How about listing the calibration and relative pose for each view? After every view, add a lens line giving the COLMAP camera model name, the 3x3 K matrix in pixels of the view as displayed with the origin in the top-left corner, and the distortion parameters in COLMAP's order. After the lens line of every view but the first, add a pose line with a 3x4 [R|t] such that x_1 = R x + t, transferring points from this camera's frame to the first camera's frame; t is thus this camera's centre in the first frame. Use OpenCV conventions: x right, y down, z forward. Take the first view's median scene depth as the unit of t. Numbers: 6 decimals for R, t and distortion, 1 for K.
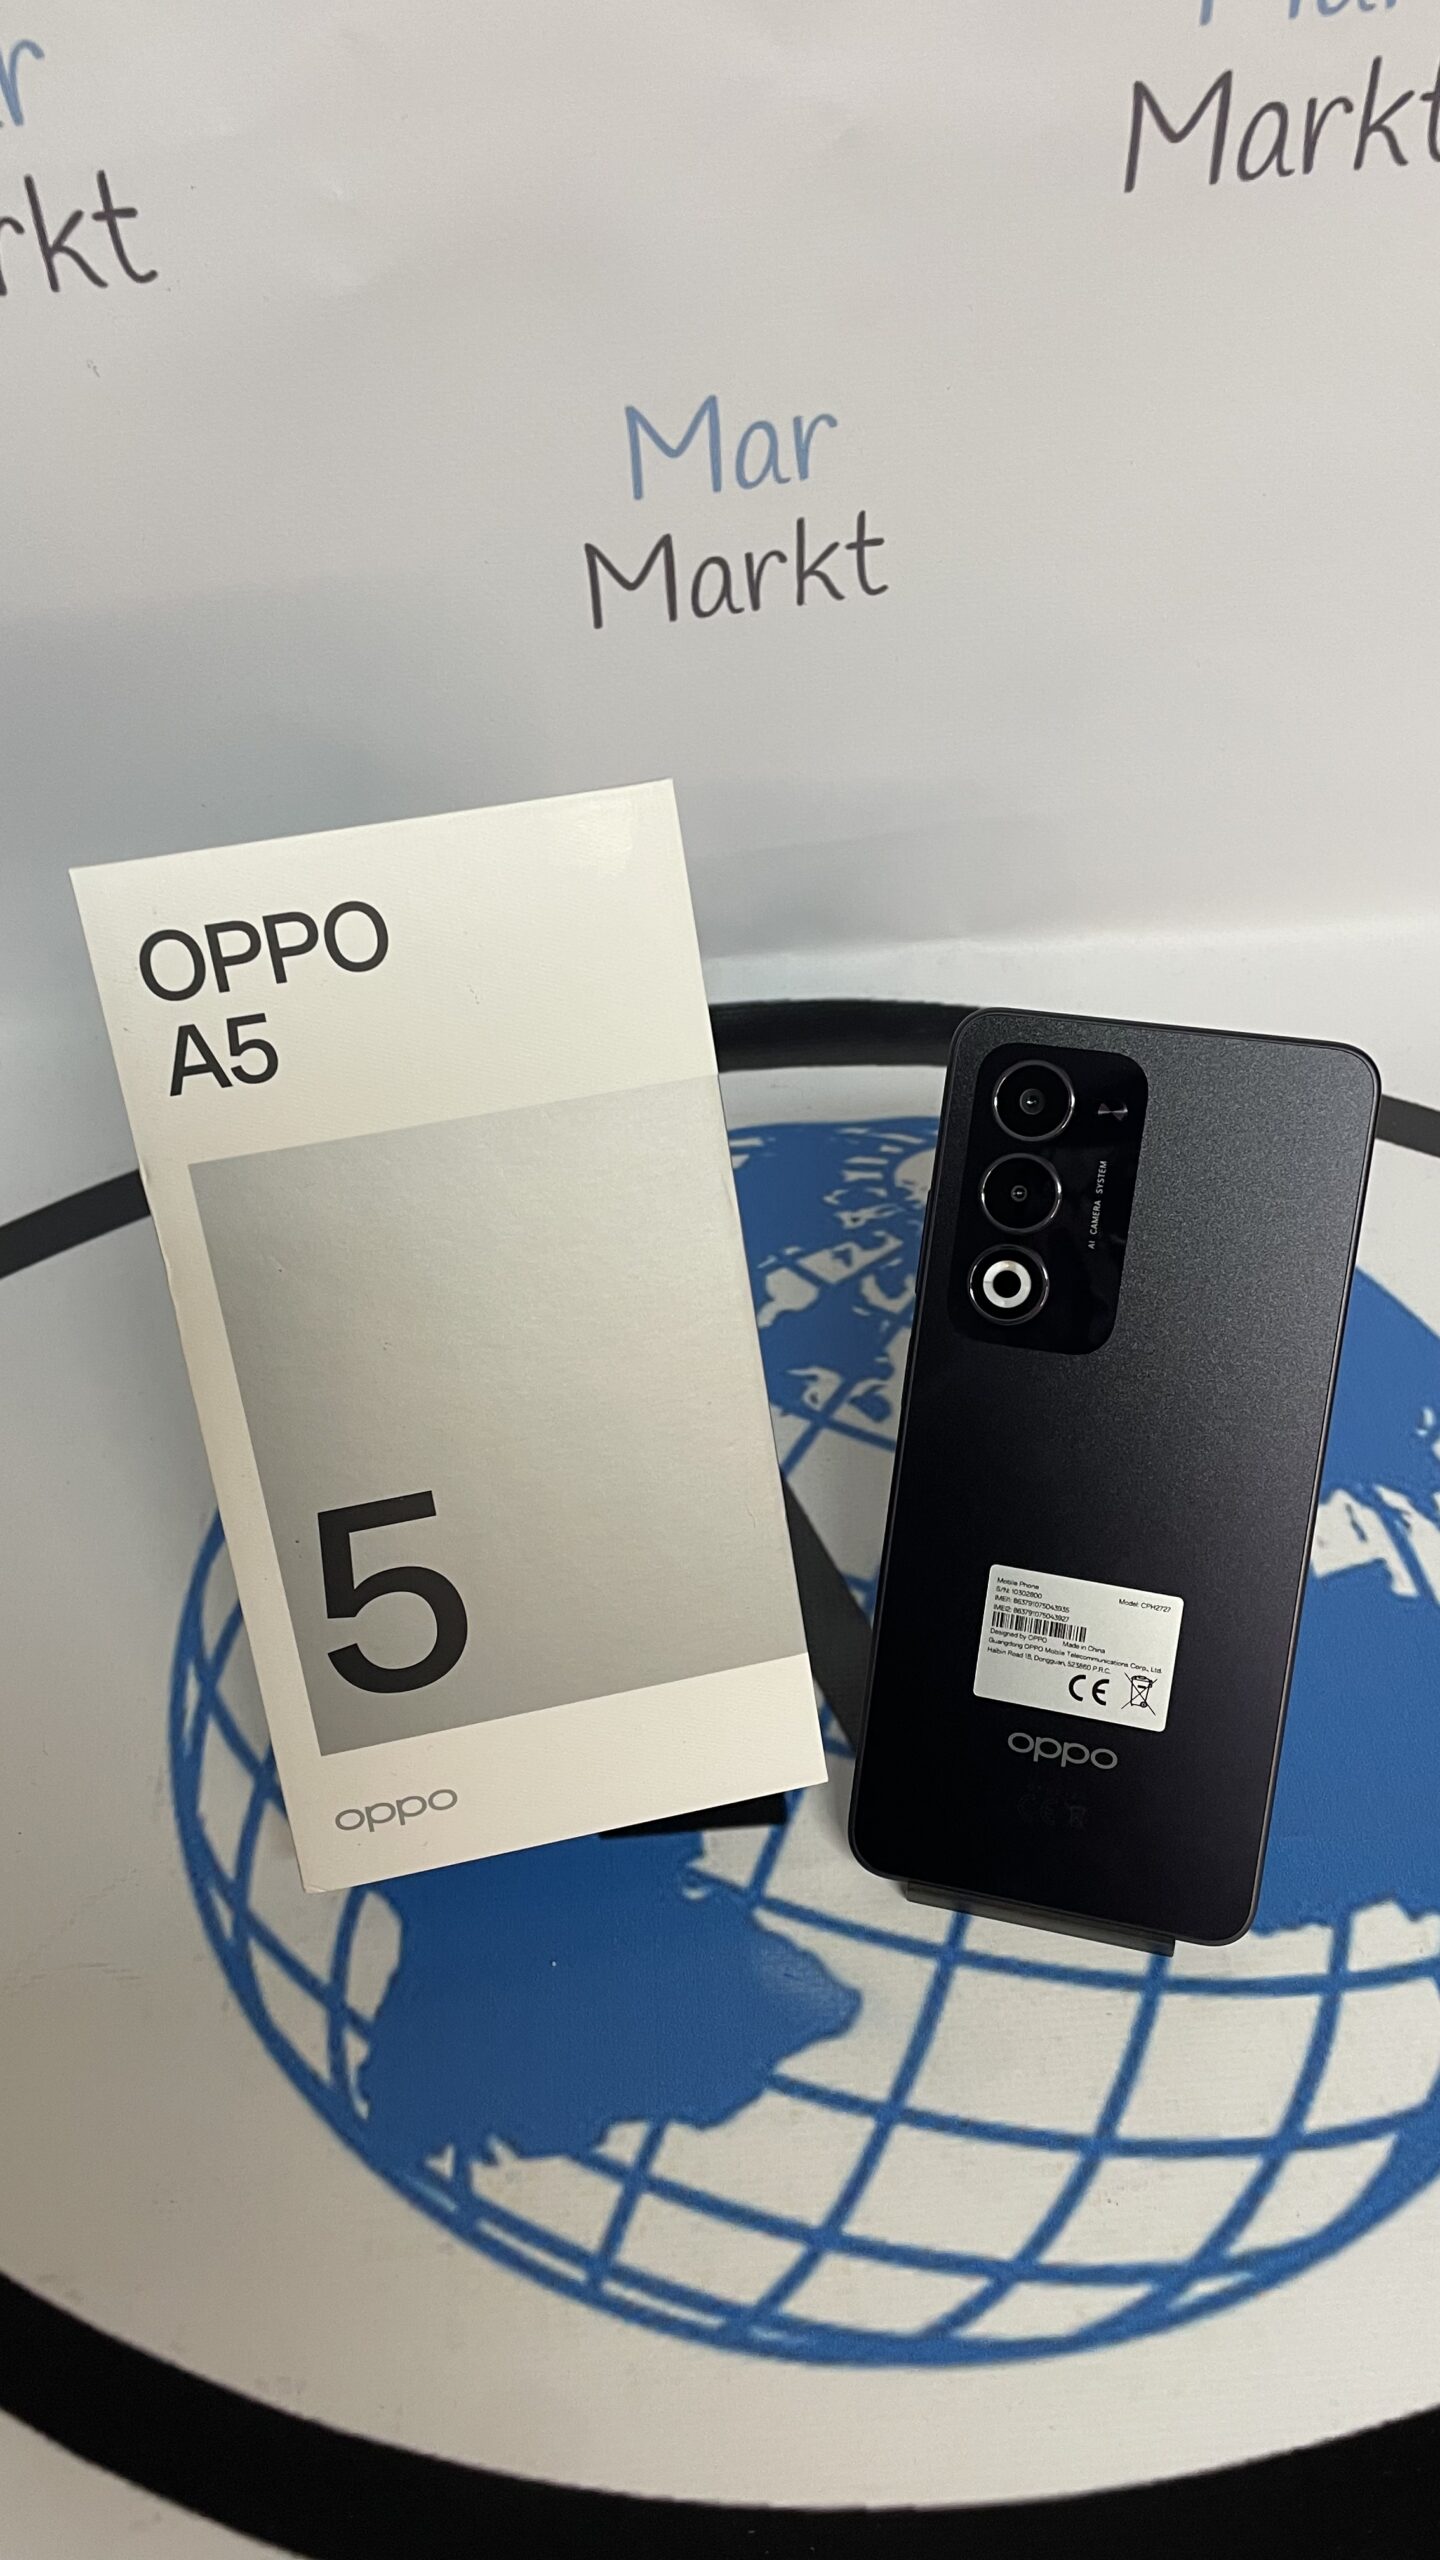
lens RADIAL K [[1996.1, 0, 742.3], [0, 1996.1, 1309.2], [0, 0, 1]] dist [0.074896, -0.118116]
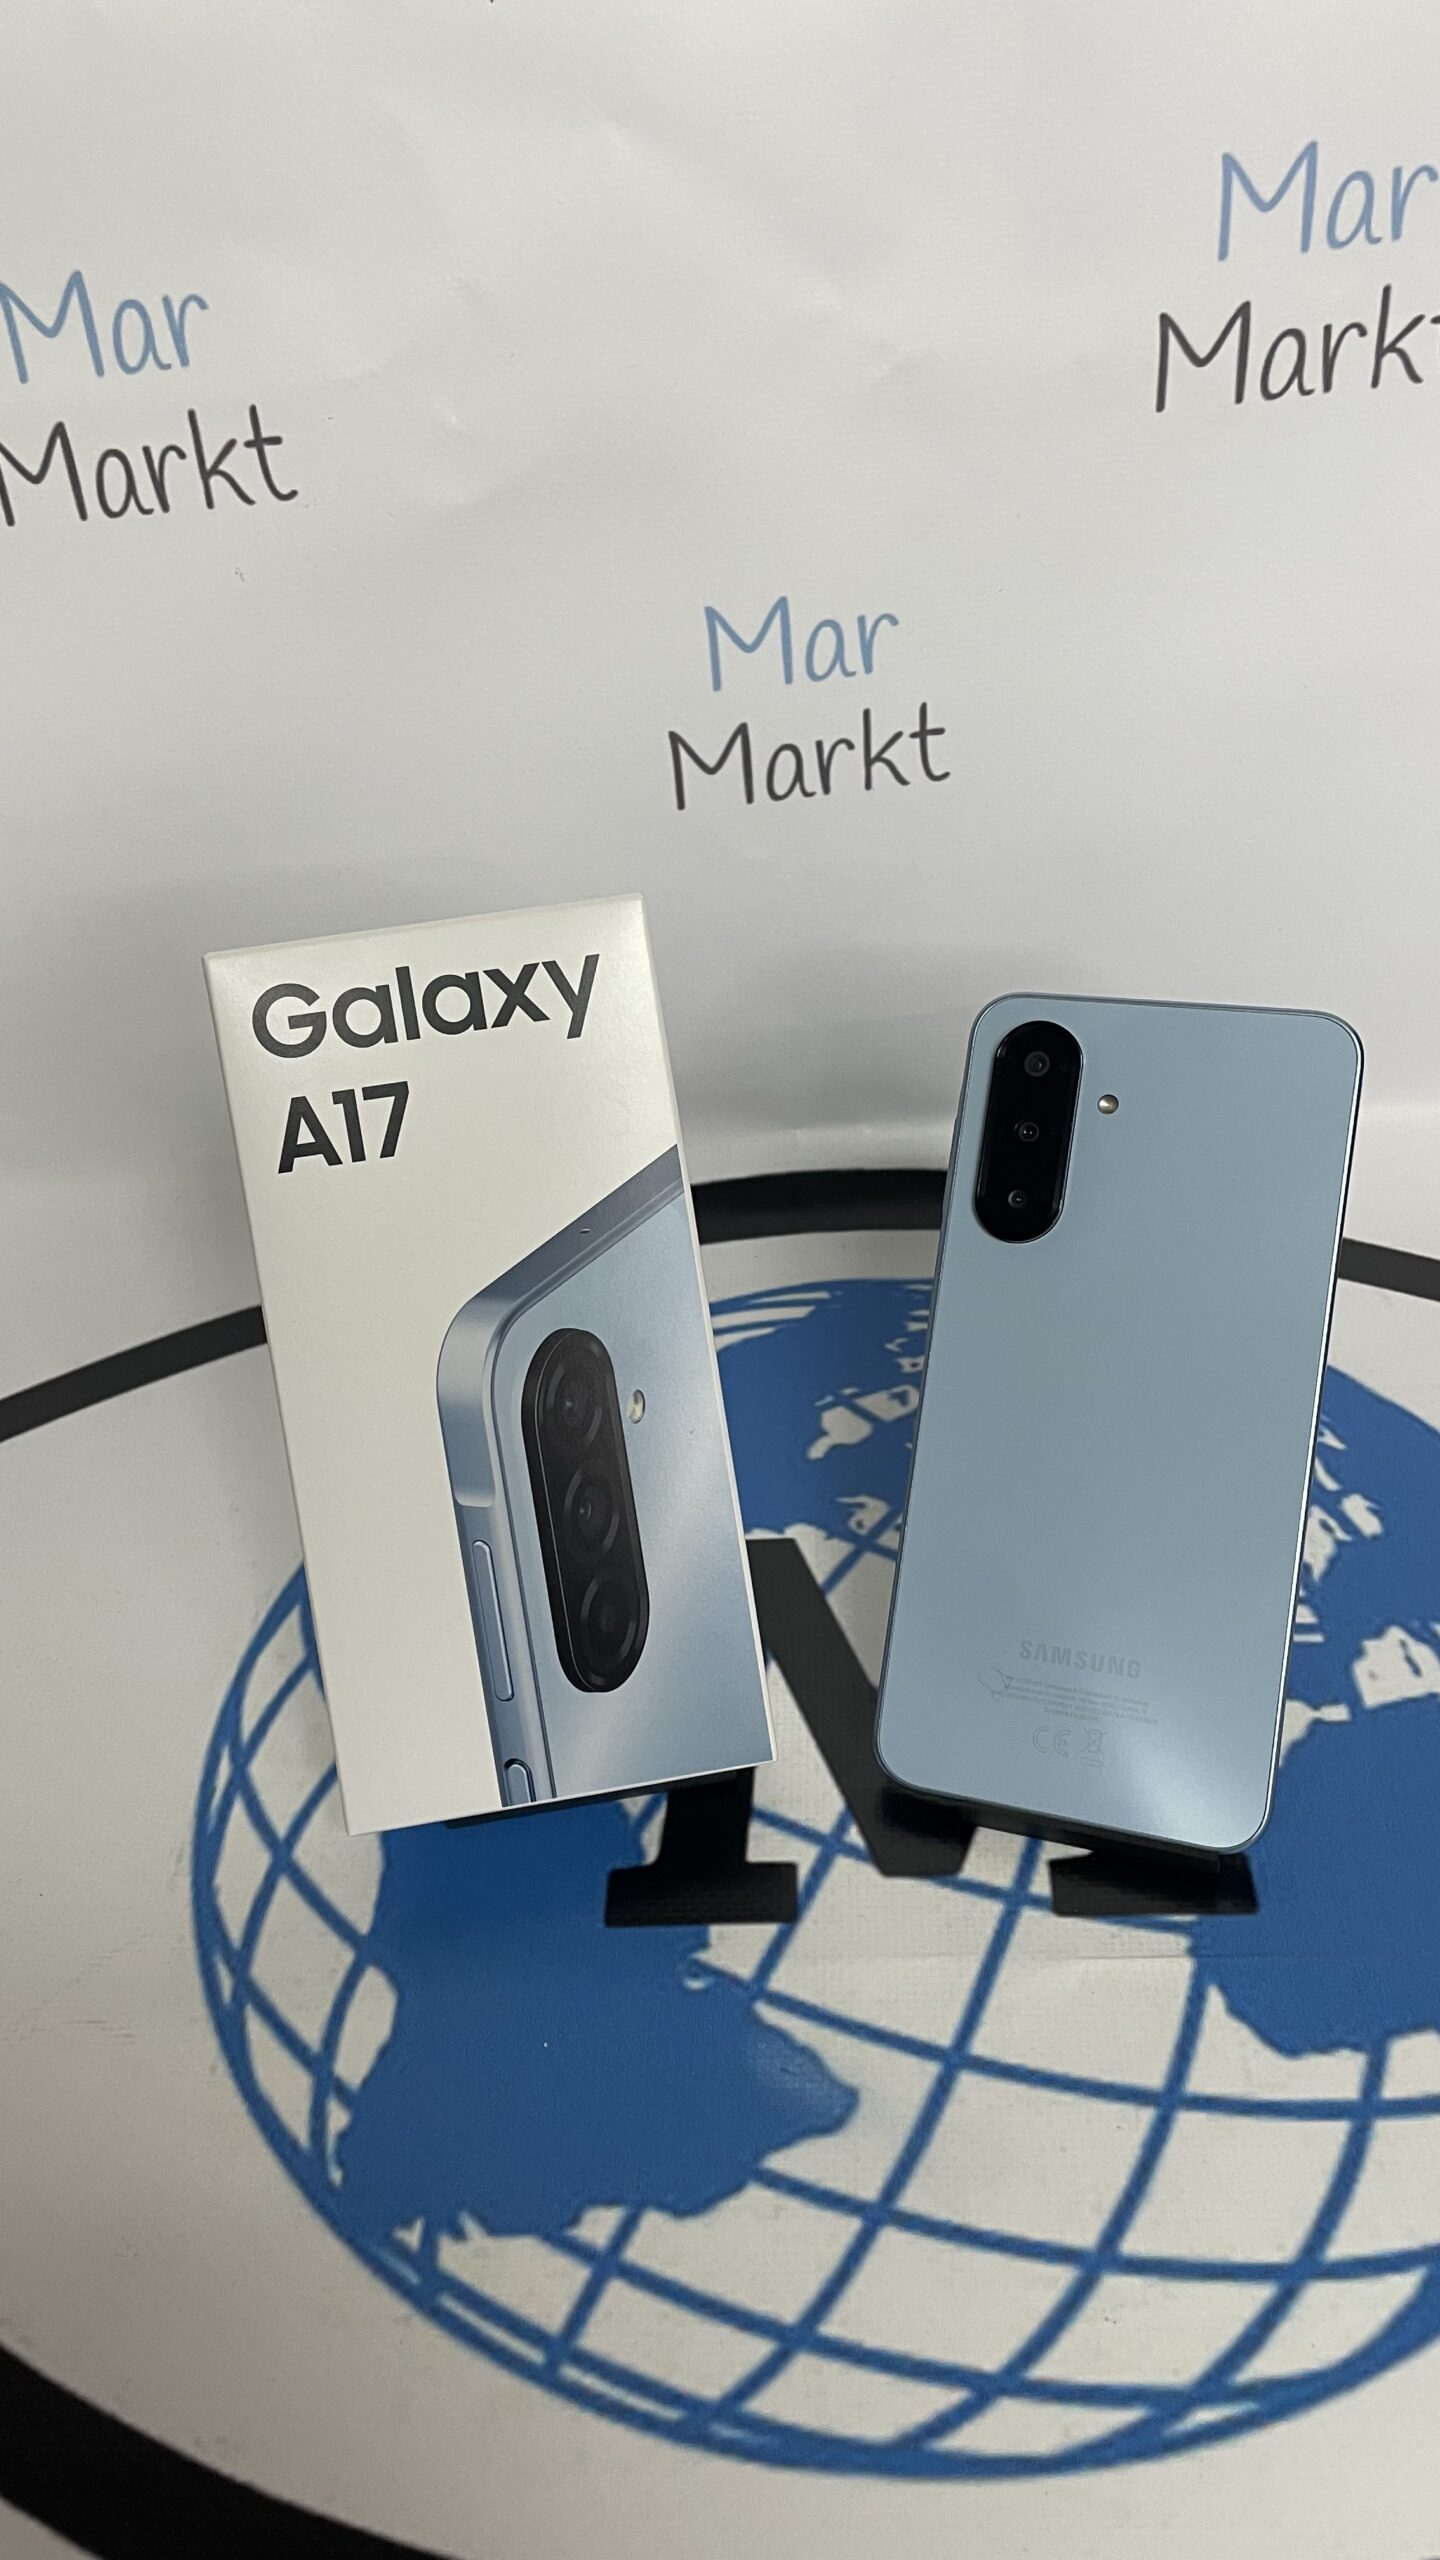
lens RADIAL K [[1996.1, 0, 716.3], [0, 1996.1, 1275.1], [0, 0, 1]] dist [0.074896, -0.118116]
pose [[0.994321, 0.020375, -0.104452, 0.084890], [-0.039498, 0.982051, -0.184435, 0.139859], [0.098820, 0.187514, 0.977278, -0.013733]]
